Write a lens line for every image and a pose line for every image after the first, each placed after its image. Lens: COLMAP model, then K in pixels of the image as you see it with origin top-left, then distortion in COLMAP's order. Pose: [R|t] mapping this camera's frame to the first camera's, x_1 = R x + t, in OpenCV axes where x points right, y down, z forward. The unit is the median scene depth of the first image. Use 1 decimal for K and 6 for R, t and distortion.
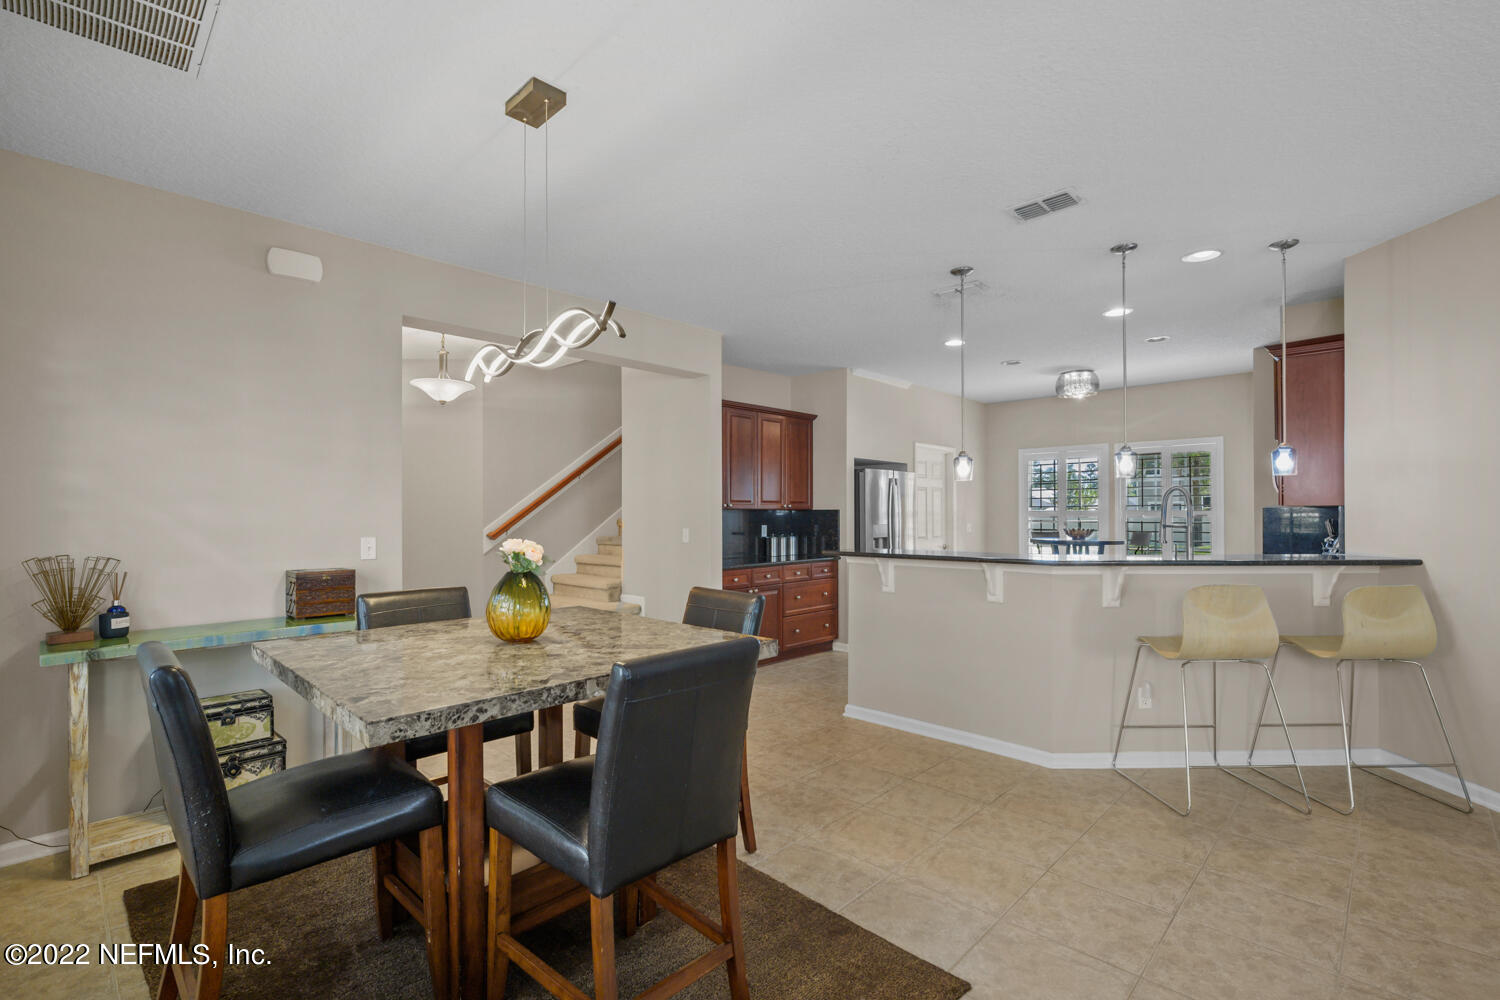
lens RADIAL K [[673.1, 0, 740.2], [0, 673.1, 510.0], [0, 0, 1]] dist [-0.004578, 0.001642]
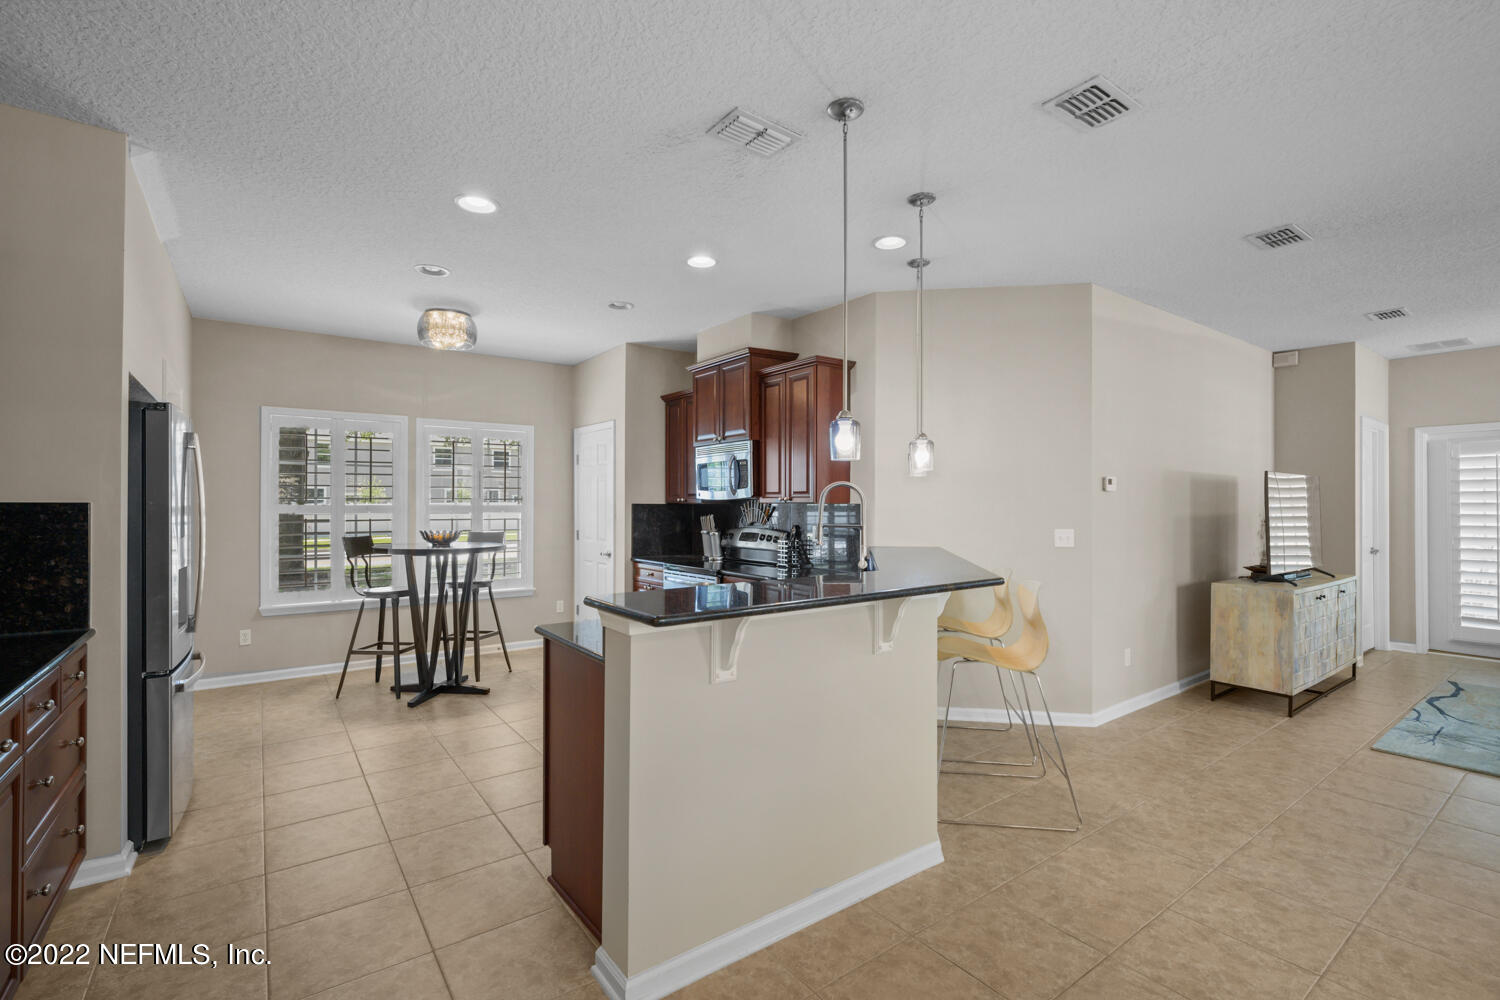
lens RADIAL K [[673.1, 0, 745.9], [0, 673.1, 498.7], [0, 0, 1]] dist [-0.004578, 0.001642]
pose [[0.167195, 0.011518, 0.985857, -0.335456], [-0.004520, 0.999930, -0.010916, -0.001489], [-0.985914, -0.002631, 0.167235, 1.216827]]
